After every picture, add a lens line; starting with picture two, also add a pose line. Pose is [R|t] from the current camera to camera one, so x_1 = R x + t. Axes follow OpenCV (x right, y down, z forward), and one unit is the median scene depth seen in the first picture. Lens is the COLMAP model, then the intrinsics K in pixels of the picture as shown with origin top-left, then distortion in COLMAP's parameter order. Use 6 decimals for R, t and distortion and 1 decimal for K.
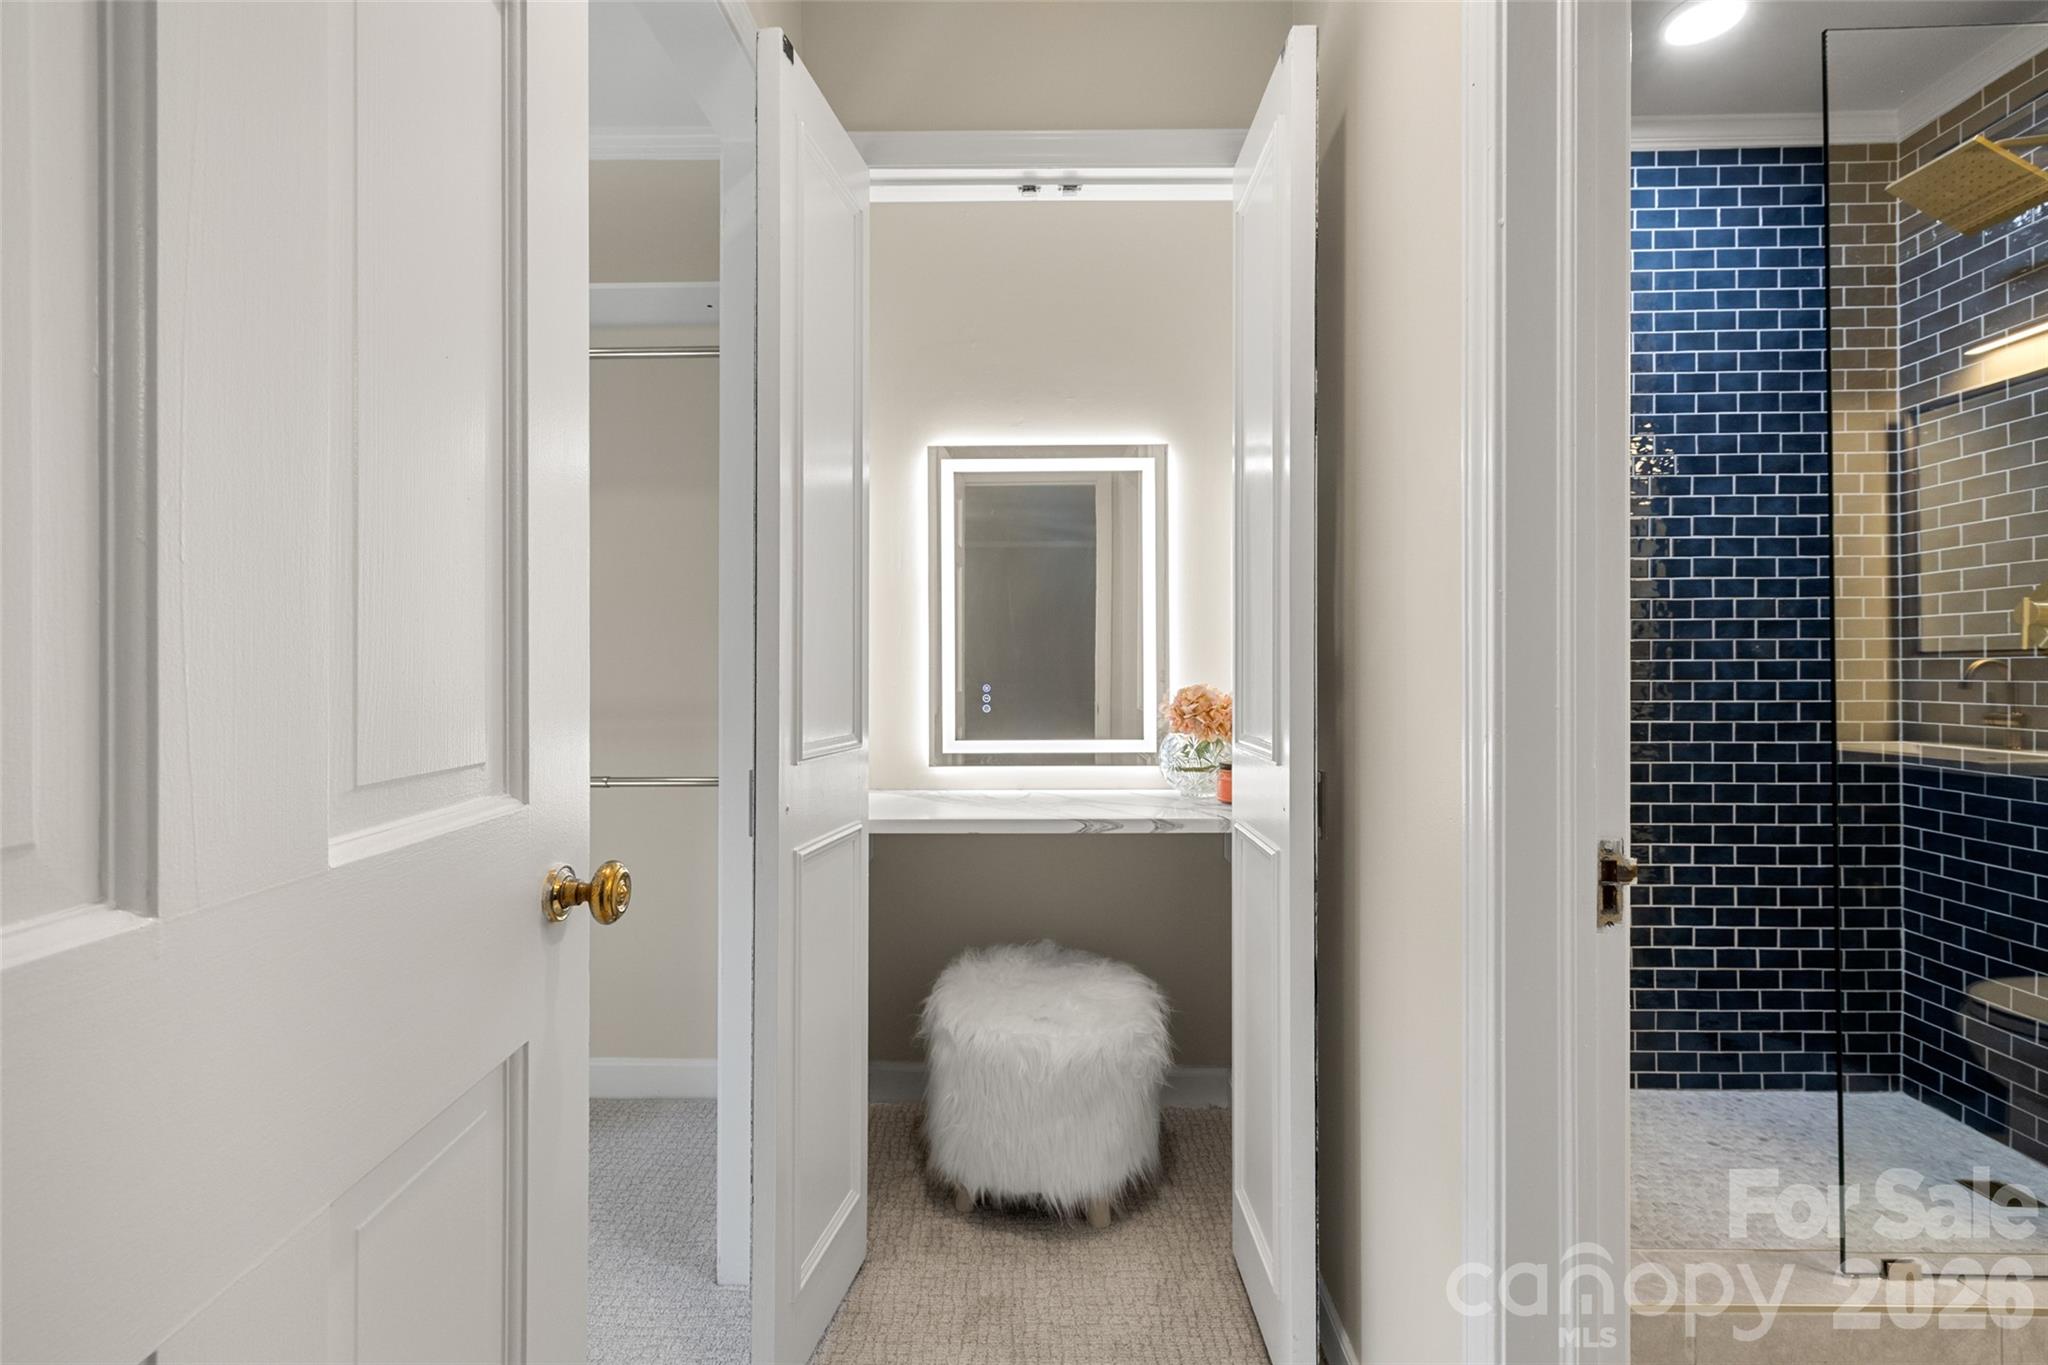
lens RADIAL K [[886.4, 0, 1025.3], [0, 886.4, 668.7], [0, 0, 1]] dist [0.000331, 0.000880]
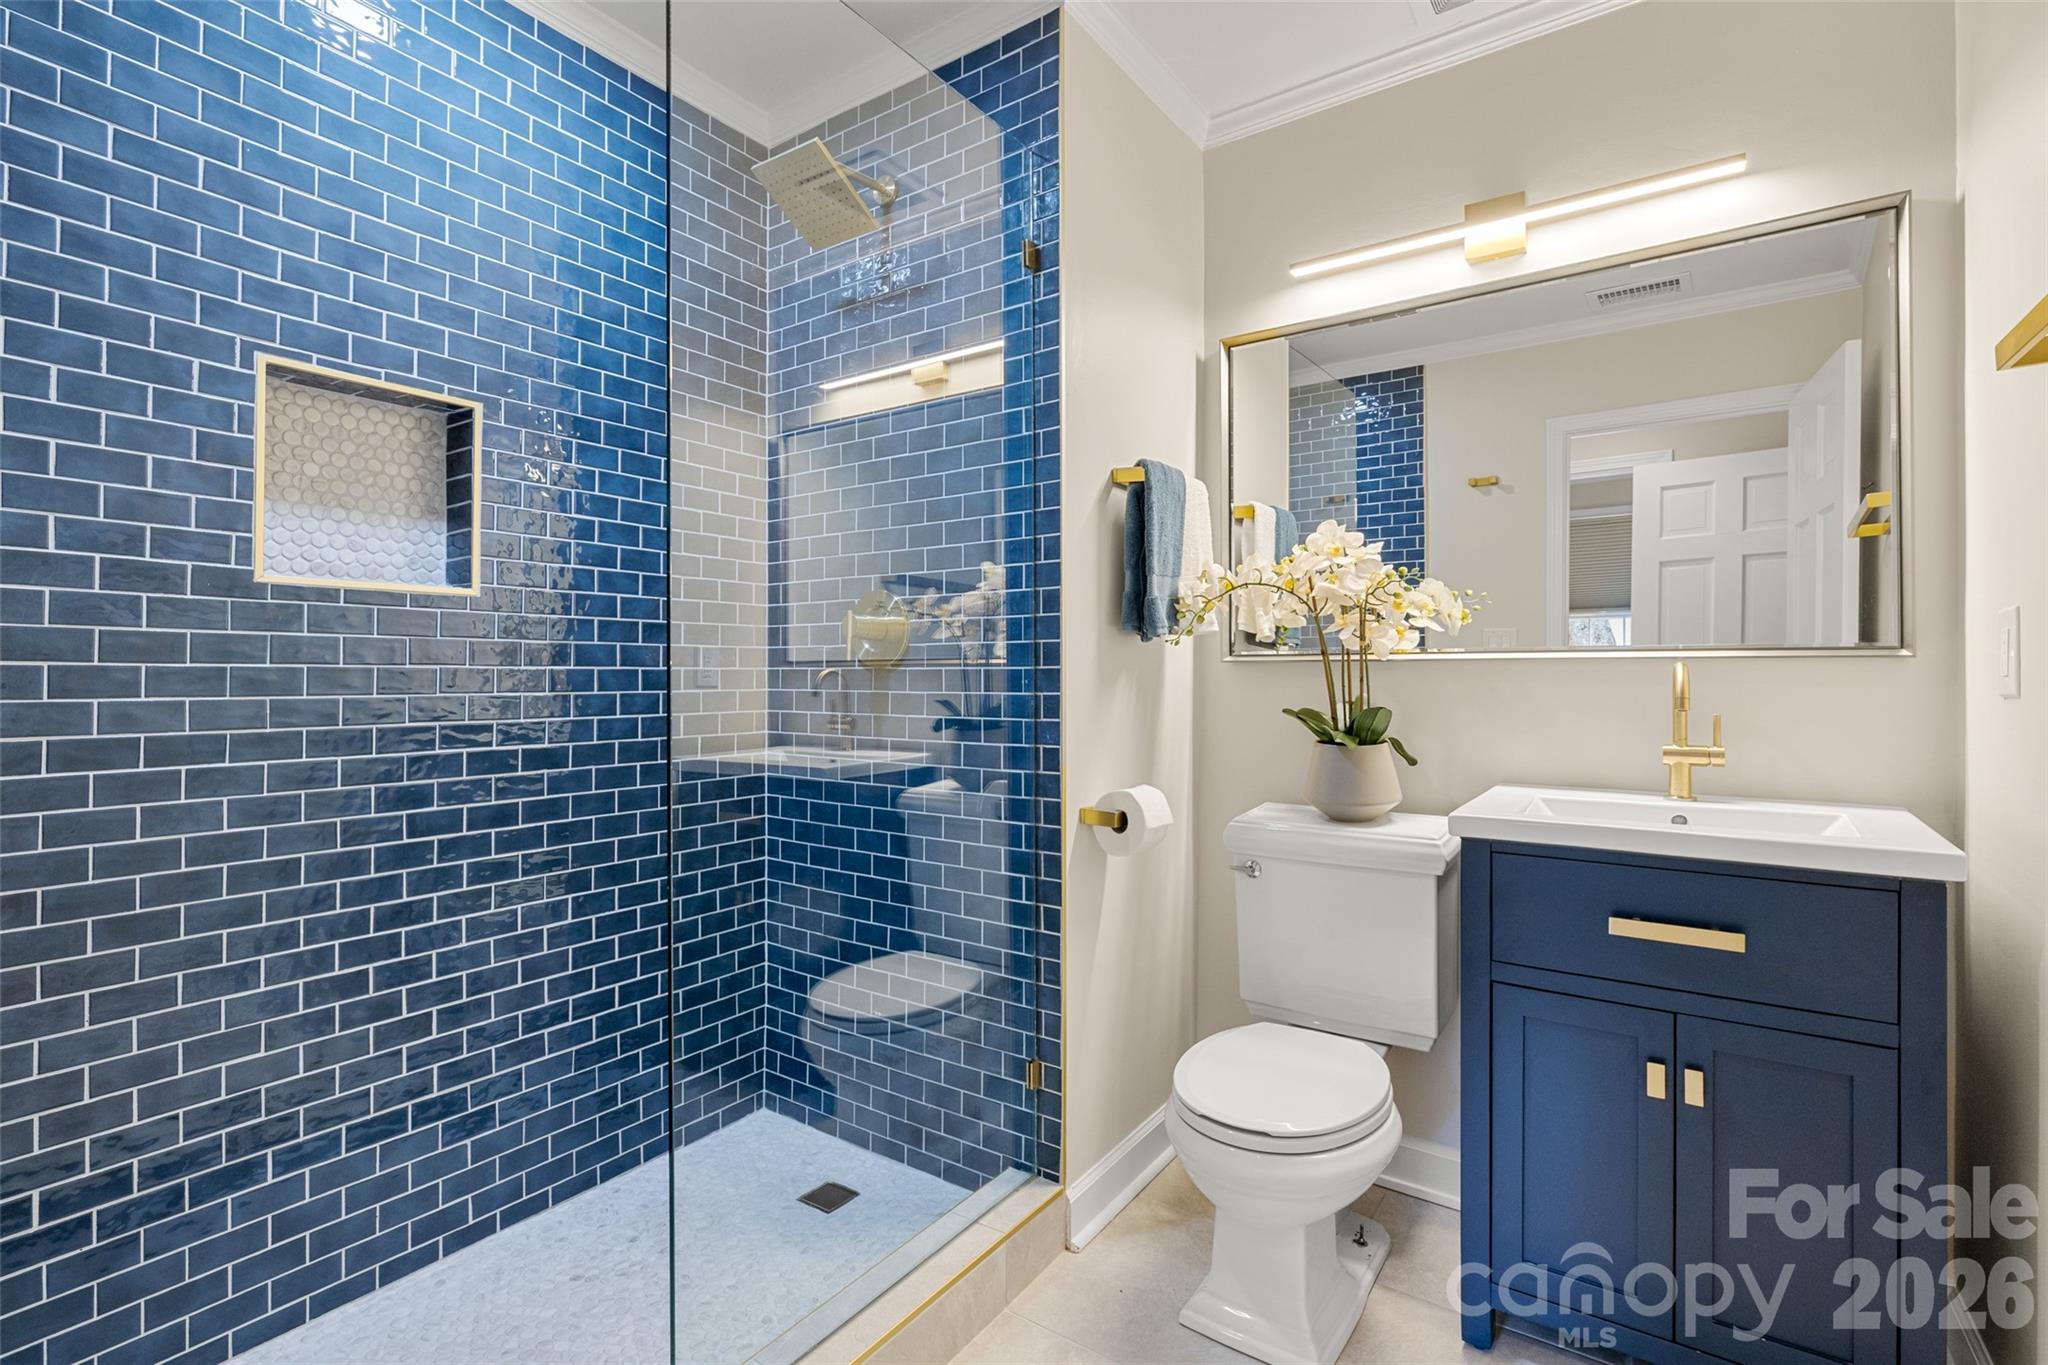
lens RADIAL K [[972.2, 0, 1021.4], [0, 972.2, 676.8], [0, 0, 1]] dist [-0.001187, -0.000427]
pose [[0.541893, 0.000099, 0.840448, 0.234478], [-0.005831, 0.999976, 0.003641, -0.006782], [-0.840427, -0.006873, 0.541880, 0.178592]]
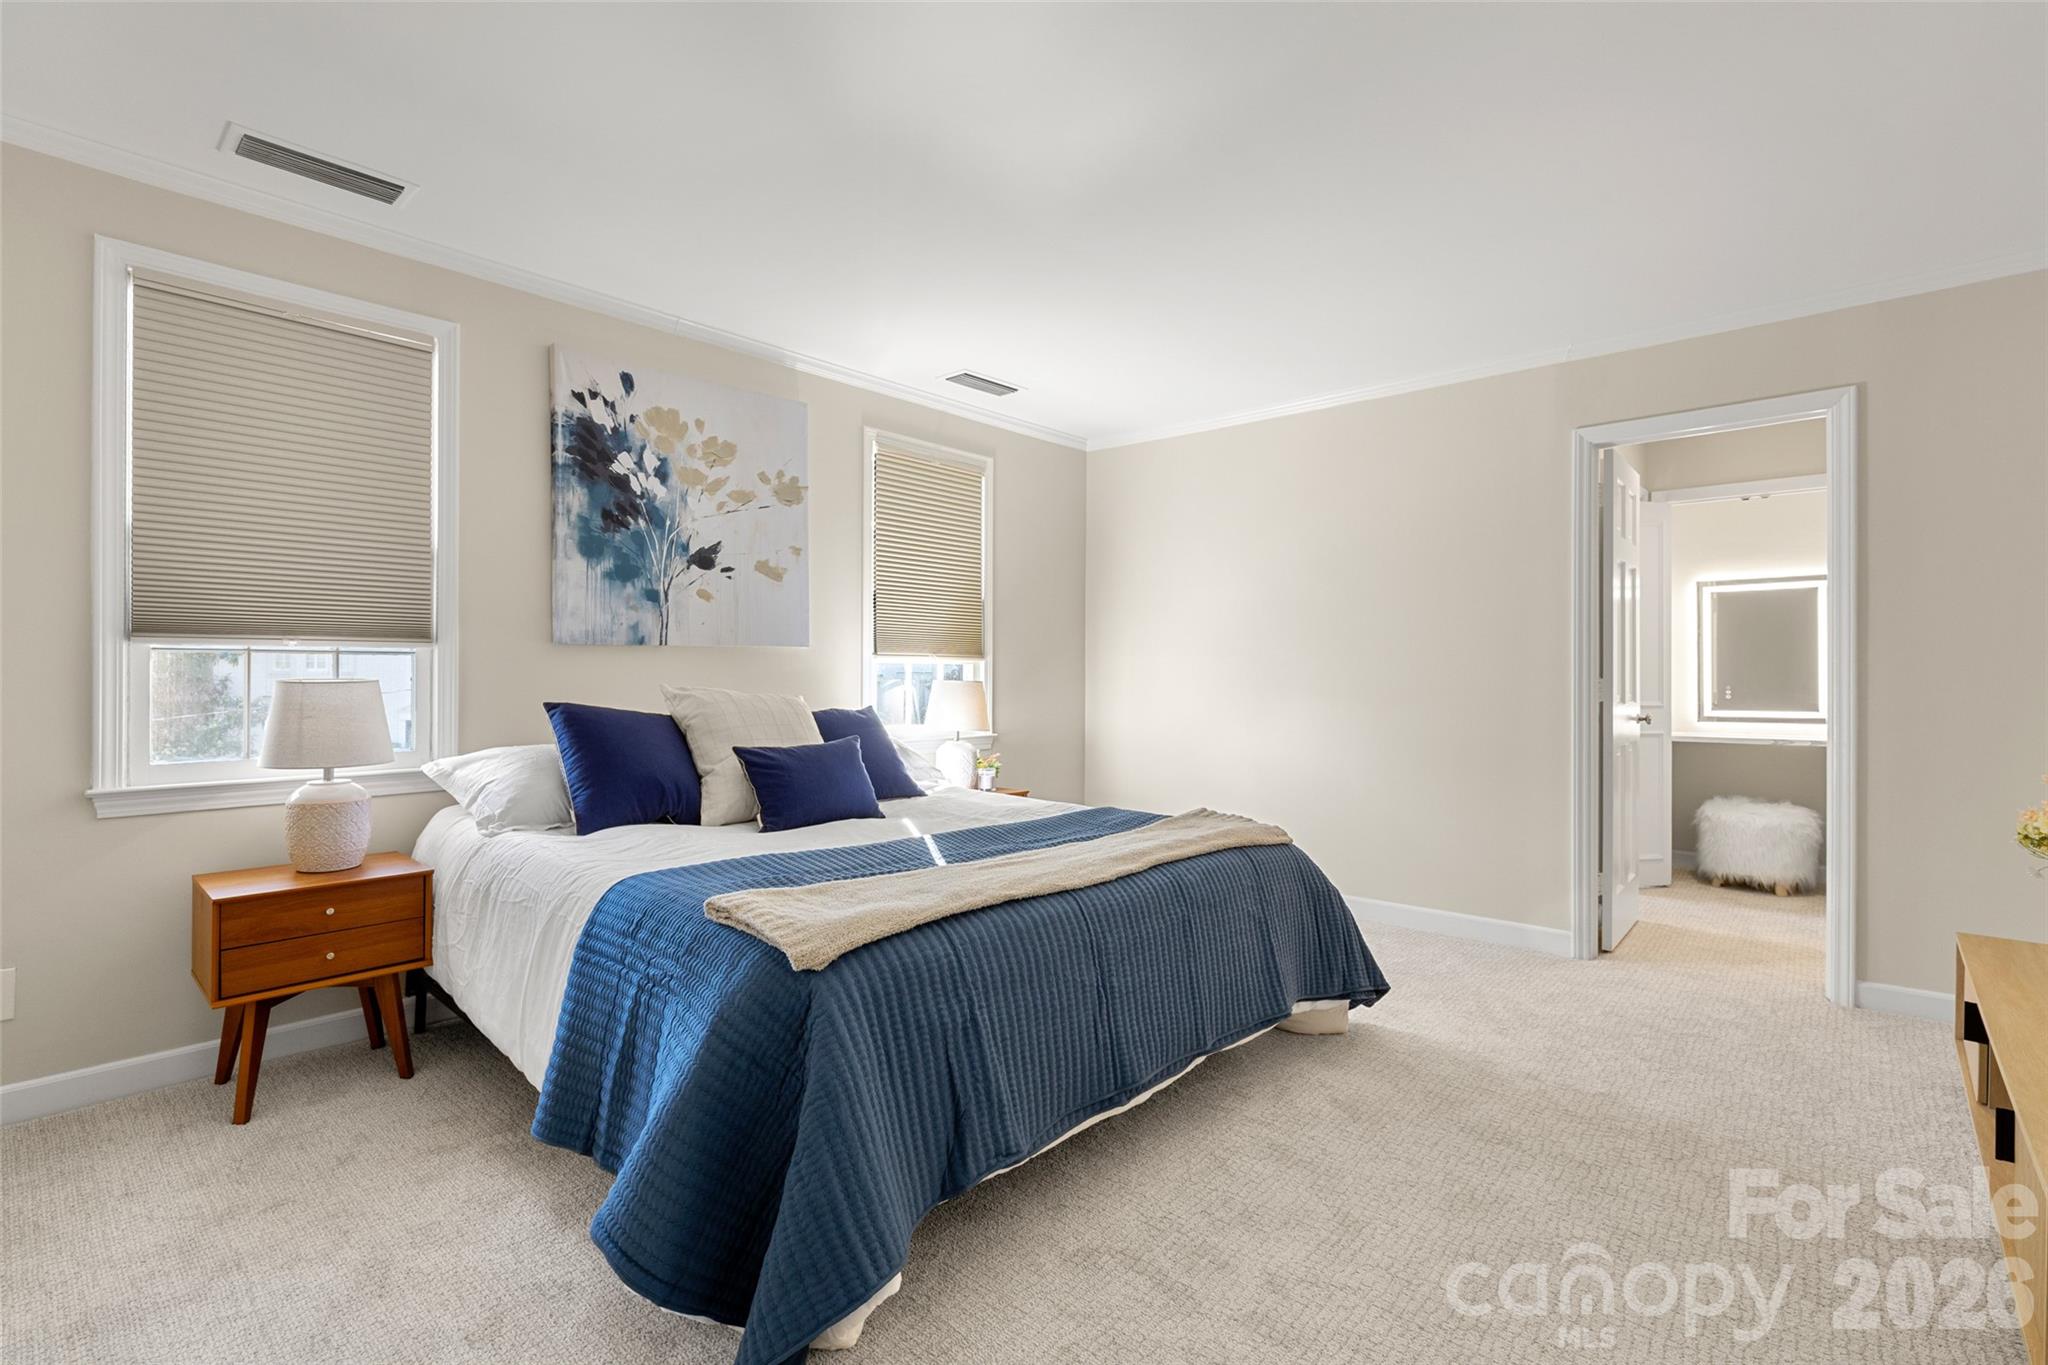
lens RADIAL K [[934.5, 0, 1019.4], [0, 934.5, 676.7], [0, 0, 1]] dist [-0.001432, 0.000291]
pose [[0.757798, -0.001491, -0.652487, 0.138620], [0.003722, 0.999991, 0.002038, -0.019403], [0.652478, -0.003973, 0.757797, -1.955787]]
